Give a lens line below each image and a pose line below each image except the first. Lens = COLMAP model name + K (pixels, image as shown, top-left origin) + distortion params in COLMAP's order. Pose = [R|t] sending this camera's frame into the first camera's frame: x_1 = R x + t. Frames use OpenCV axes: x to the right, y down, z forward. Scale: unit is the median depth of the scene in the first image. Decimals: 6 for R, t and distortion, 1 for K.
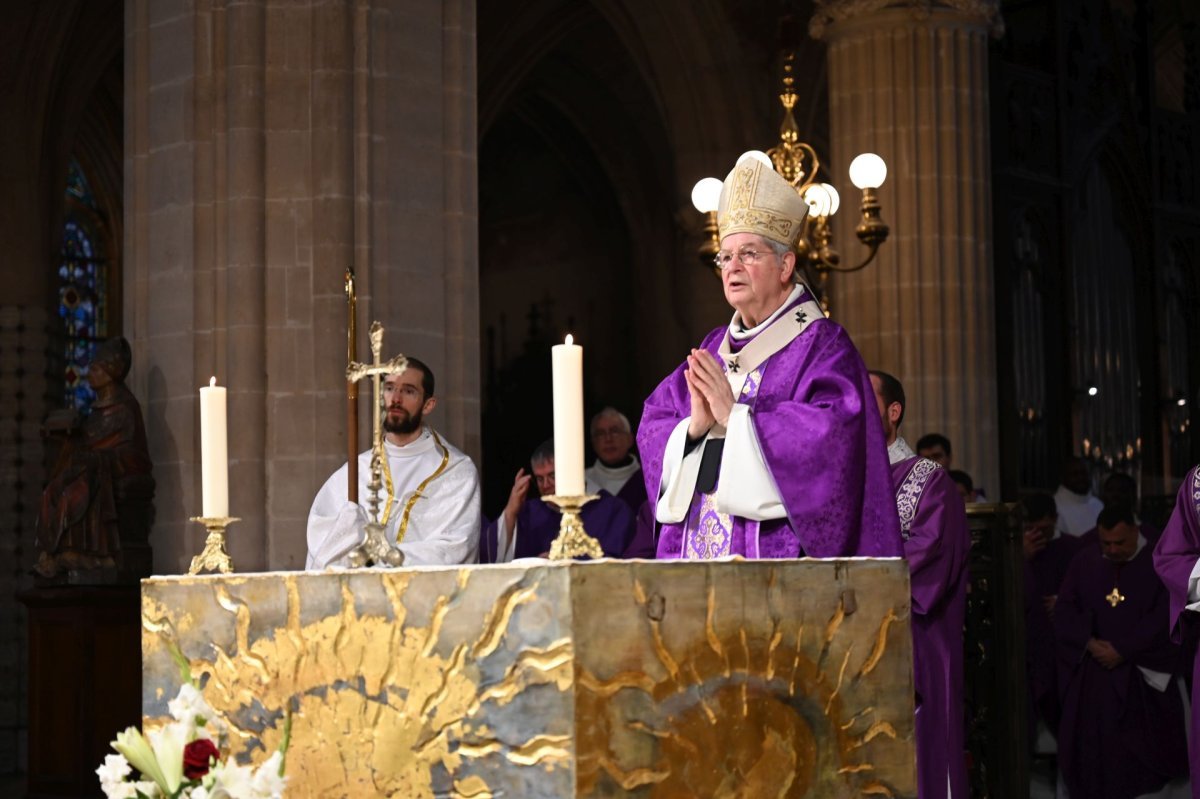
lens RADIAL K [[2398.7, 0, 612.9], [0, 2398.7, 419.8], [0, 0, 1]] dist [0.005580, -0.079617]
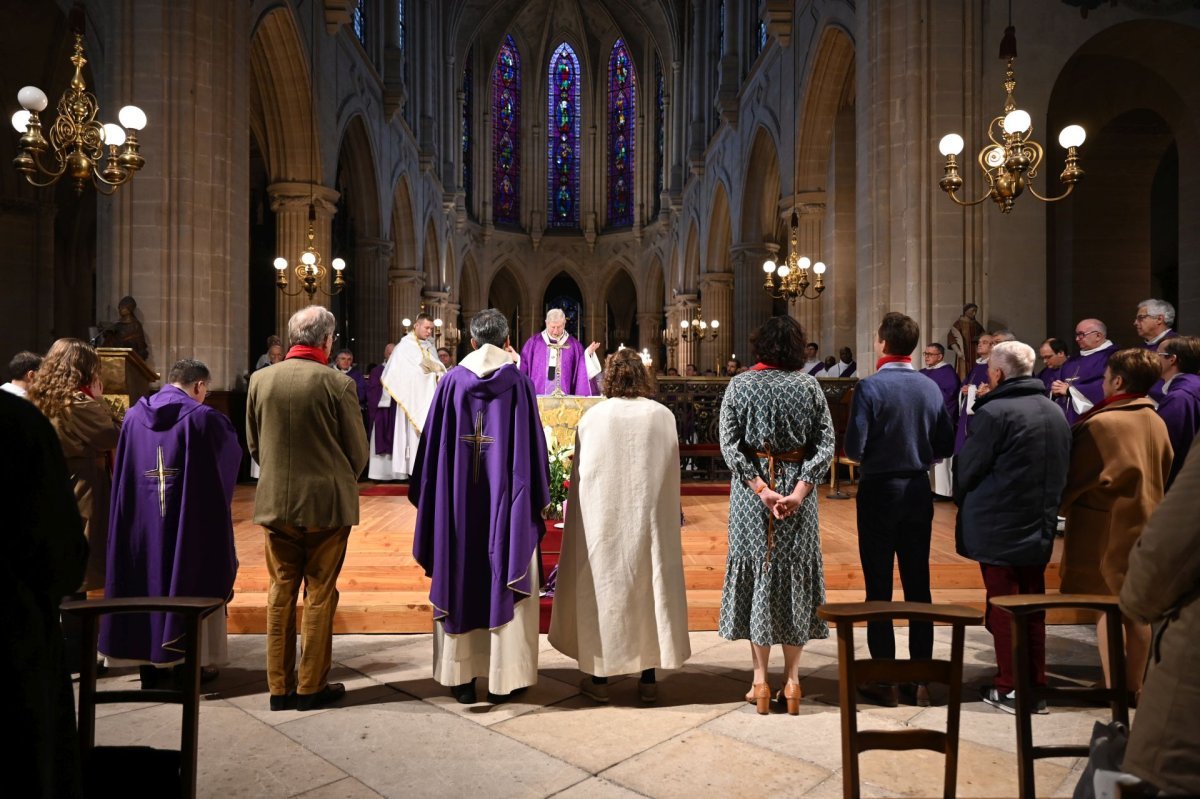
lens RADIAL K [[811.6, 0, 595.9], [0, 811.6, 401.4], [0, 0, 1]] dist [-0.000166, -0.002043]
pose [[0.710719, 0.021358, 0.703151, -1.009700], [-0.074805, 0.996166, 0.045351, 0.003706], [-0.699487, -0.084831, 0.709592, -0.004160]]
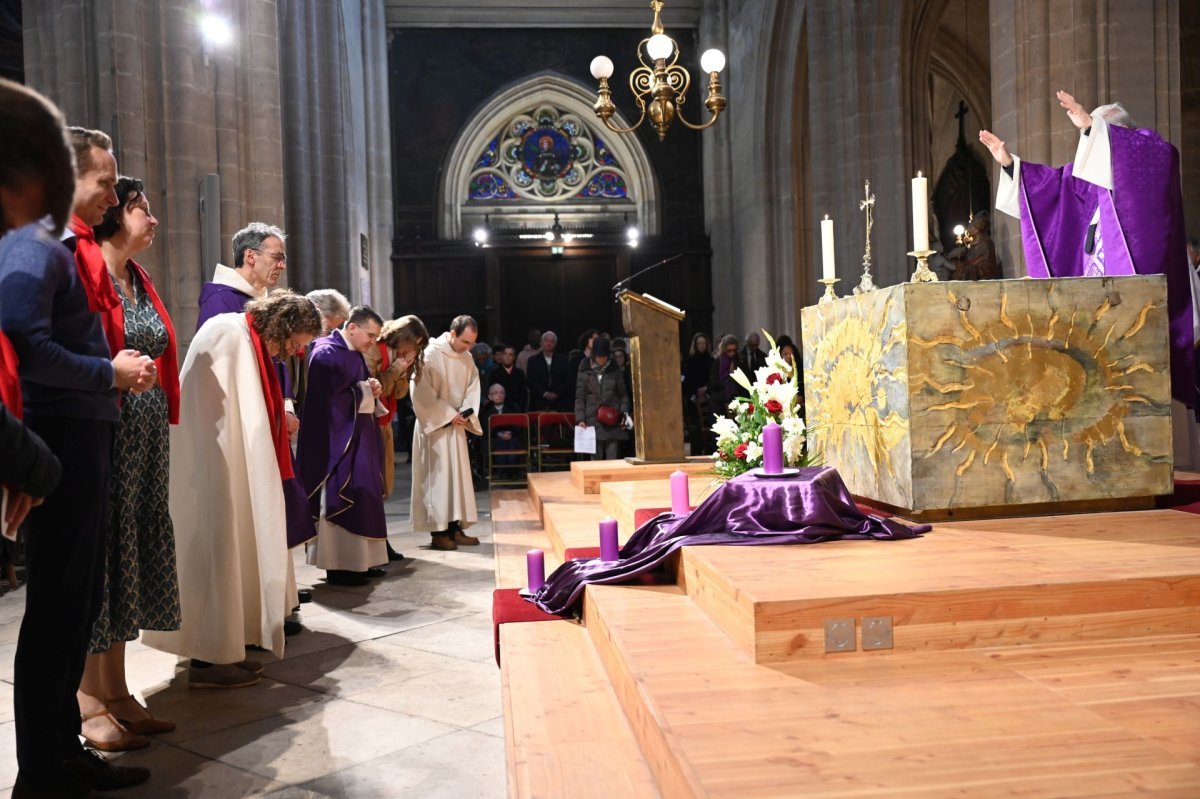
lens RADIAL K [[1085.9, 0, 615.3], [0, 1085.9, 400.4], [0, 0, 1]] dist [0.007622, 0.000463]
pose [[0.761196, -0.000373, -0.648521, 0.363202], [0.073506, 0.993605, 0.085706, 0.055270], [0.644342, -0.112909, 0.756356, 0.105435]]
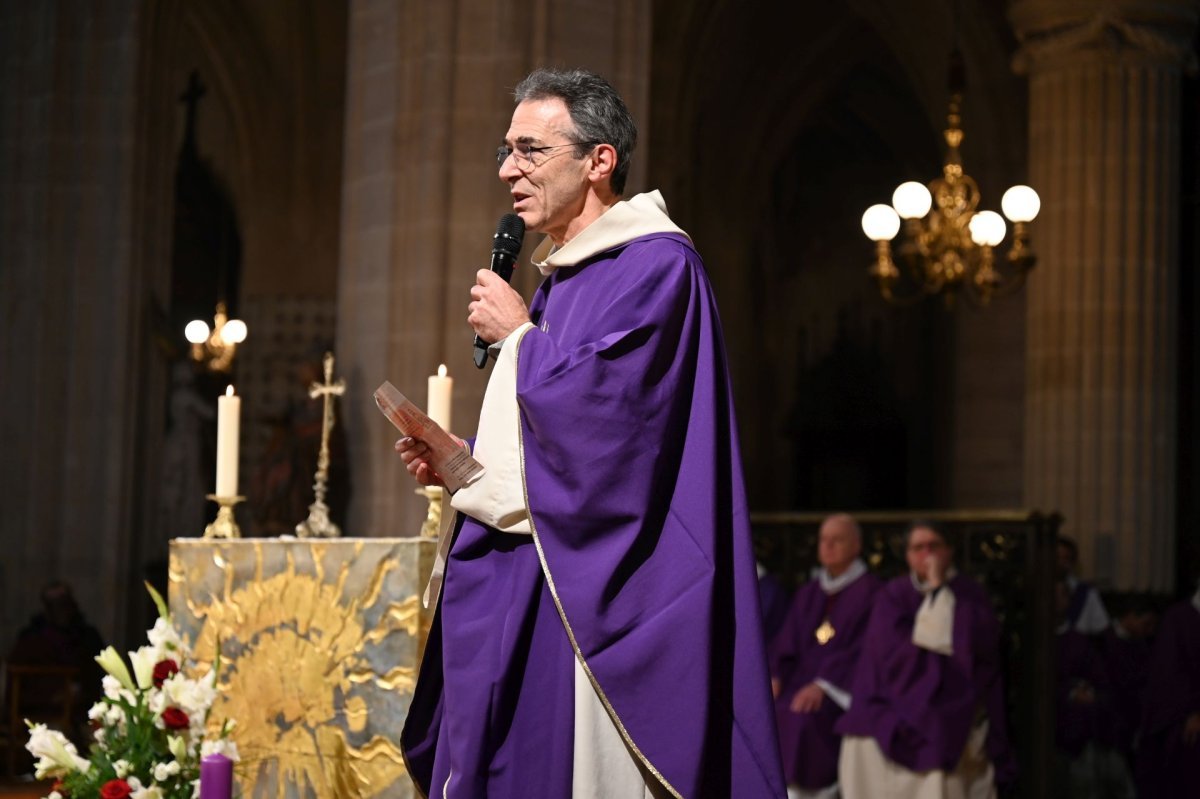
lens RADIAL K [[2398.5, 0, 600.0], [0, 2398.5, 399.5], [0, 0, 1]] dist [-0.023869, 0.023208]
pose [[0.984166, 0.031237, -0.174474, 0.282815], [-0.031880, 0.999491, -0.000883, -0.018989], [0.174357, 0.006431, 0.984661, -0.274575]]
